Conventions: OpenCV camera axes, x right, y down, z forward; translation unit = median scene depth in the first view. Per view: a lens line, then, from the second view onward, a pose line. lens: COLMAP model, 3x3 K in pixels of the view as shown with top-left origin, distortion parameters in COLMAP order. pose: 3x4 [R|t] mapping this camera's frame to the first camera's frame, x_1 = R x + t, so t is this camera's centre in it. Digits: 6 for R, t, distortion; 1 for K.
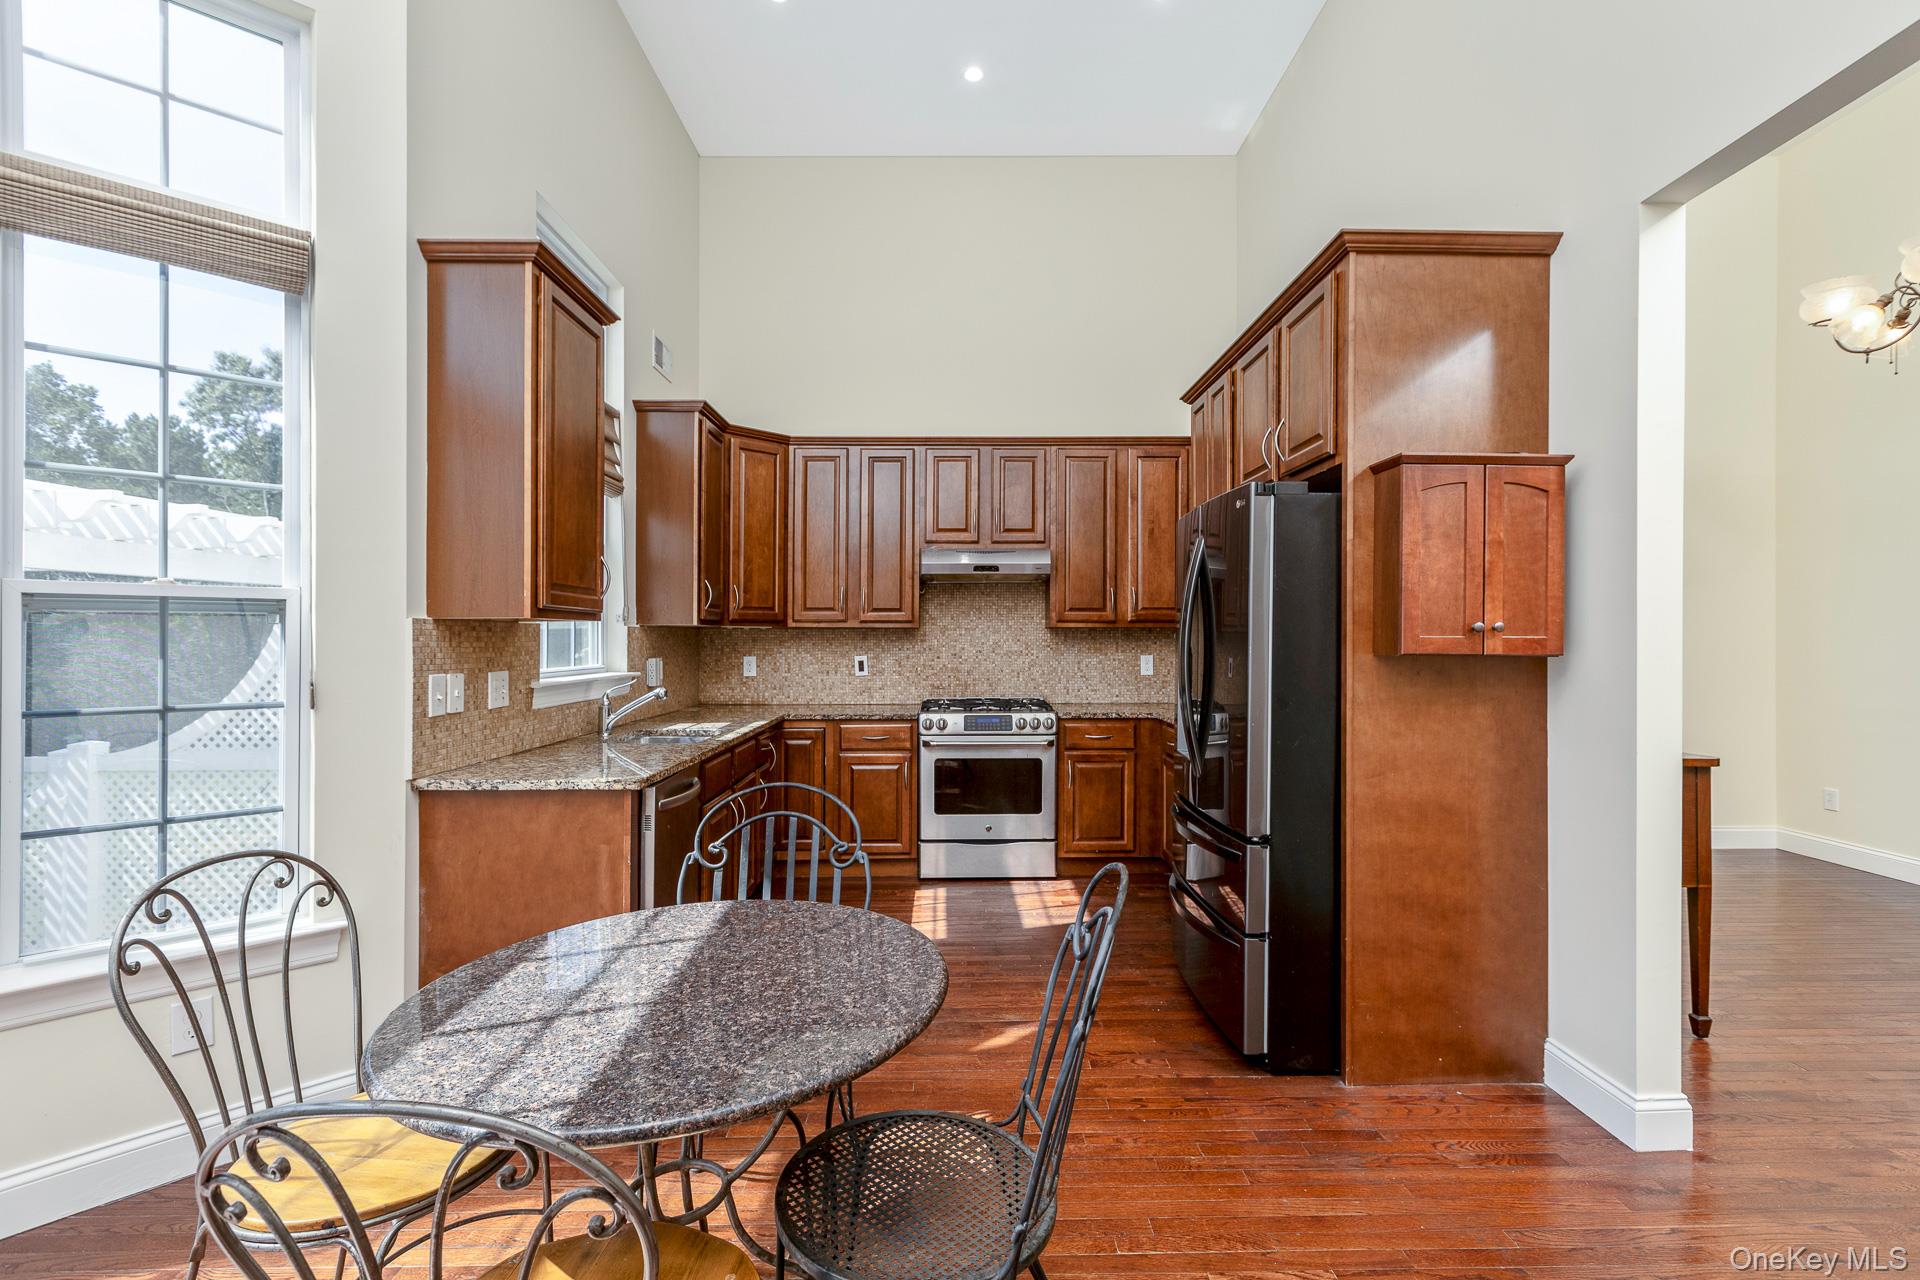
lens RADIAL K [[881.3, 0, 952.5], [0, 881.3, 631.4], [0, 0, 1]] dist [0.008646, 0.000332]
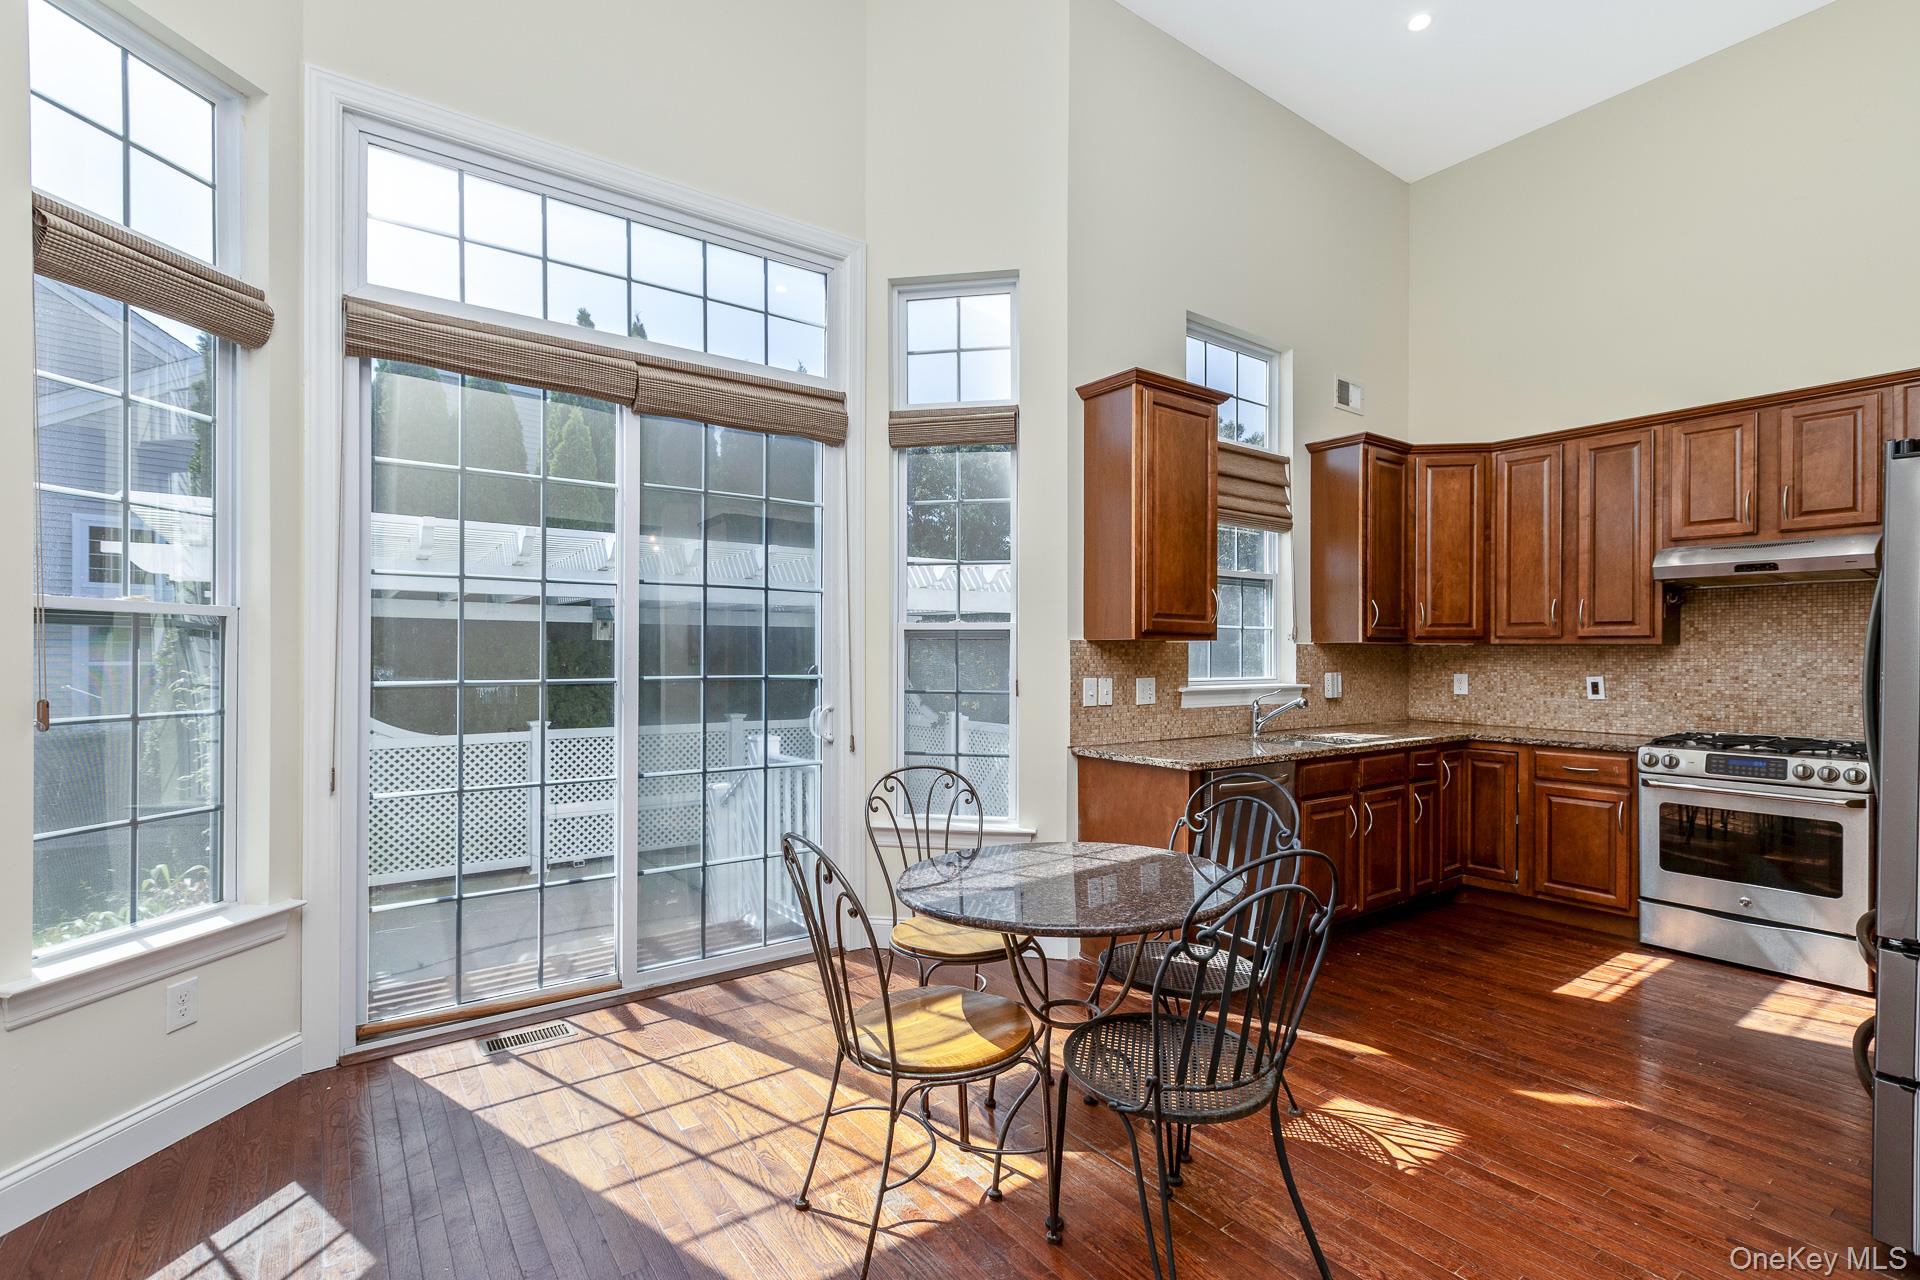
lens RADIAL K [[881.3, 0, 966.7], [0, 881.3, 643.7], [0, 0, 1]] dist [0.008646, 0.000332]
pose [[0.591600, -0.003122, -0.806226, 0.264821], [0.000312, 0.999993, -0.003643, -0.001838], [0.806231, 0.001903, 0.591597, -0.018903]]
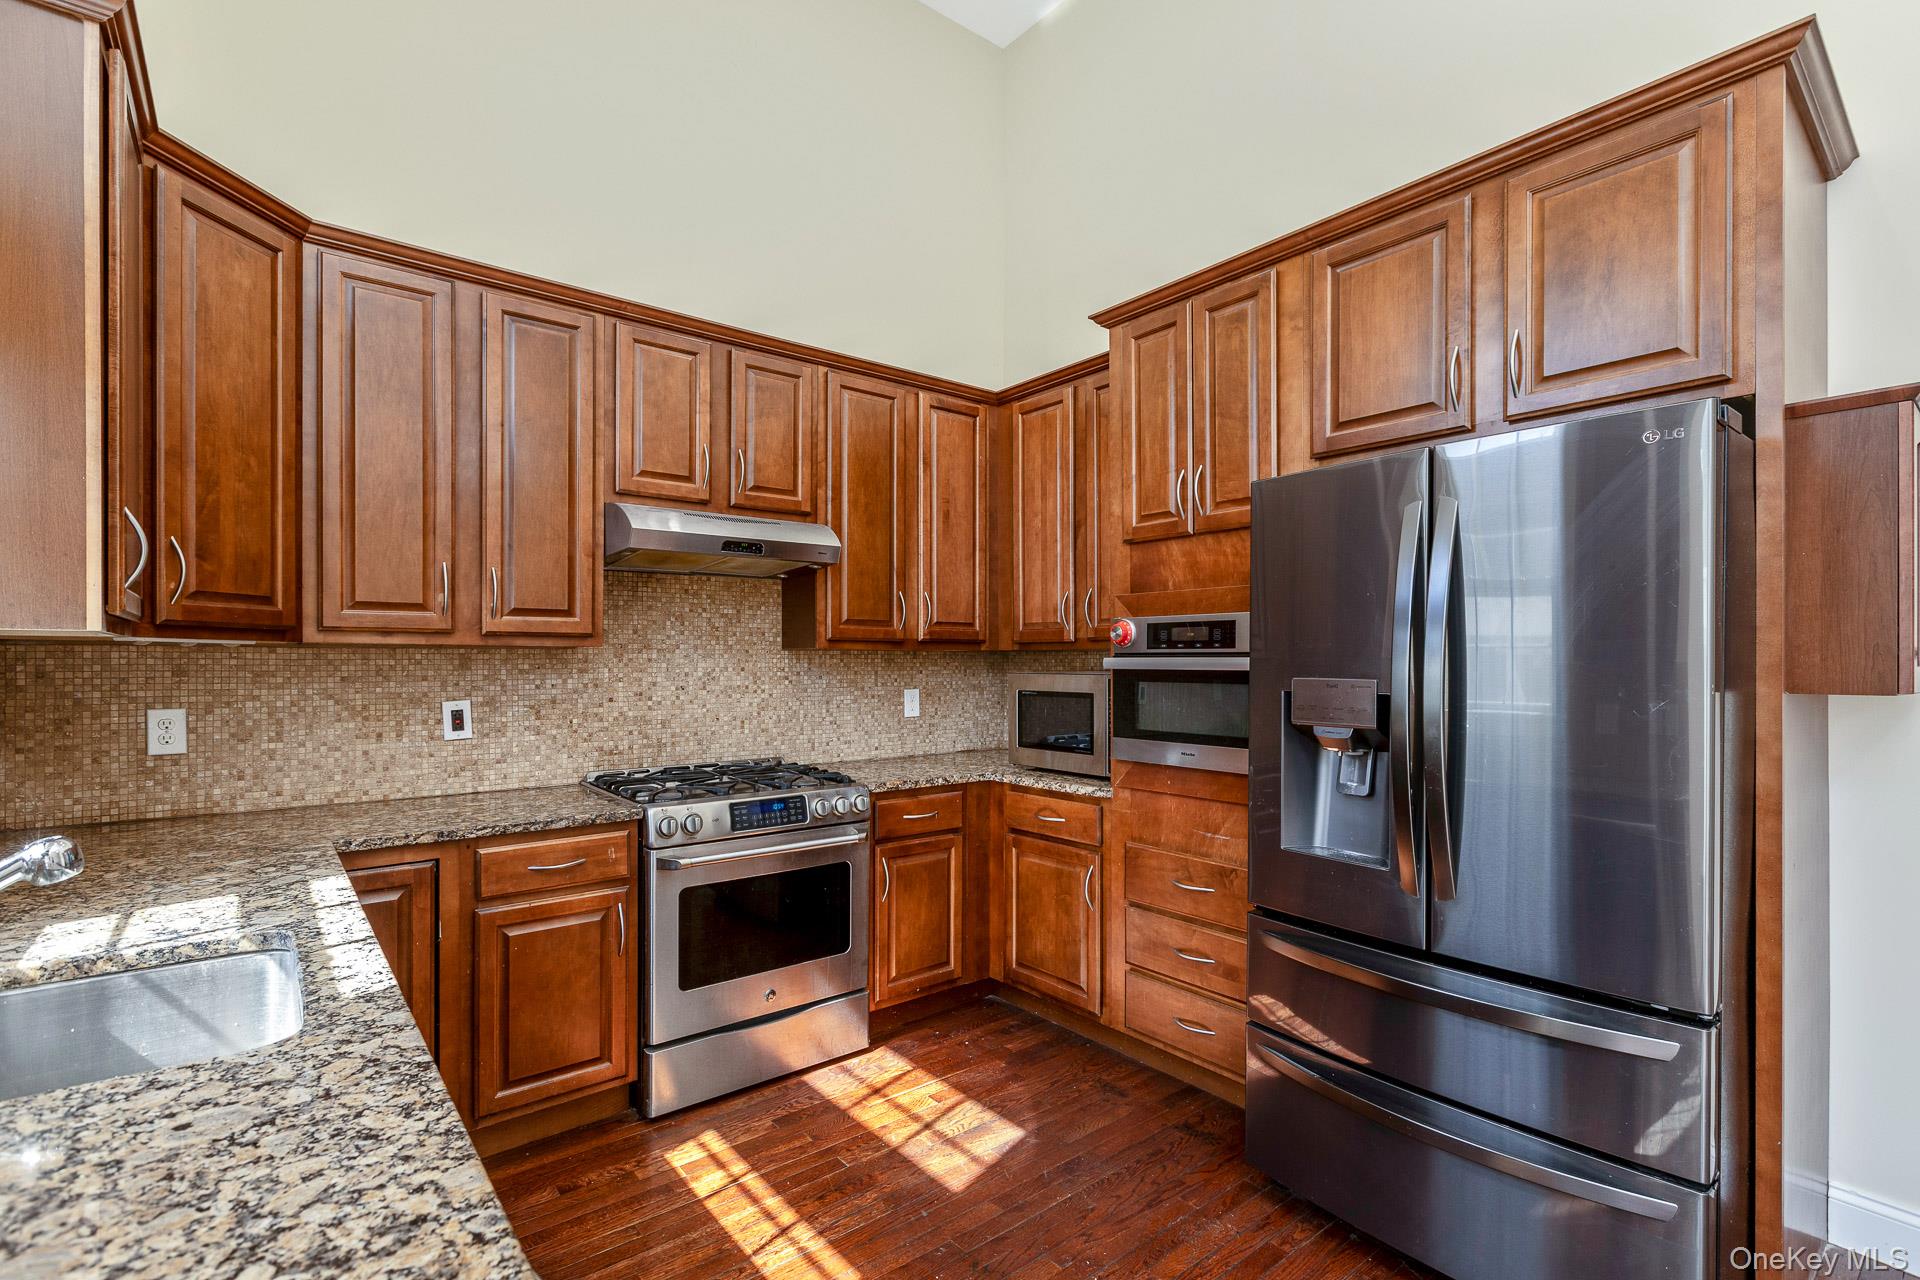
lens RADIAL K [[881.3, 0, 956.7], [0, 881.3, 665.3], [0, 0, 1]] dist [0.008646, 0.000332]
pose [[0.787582, -0.001450, 0.616208, -0.217729], [-0.005224, 0.999946, 0.009030, 0.001060], [-0.616188, -0.010331, 0.787531, 0.466443]]
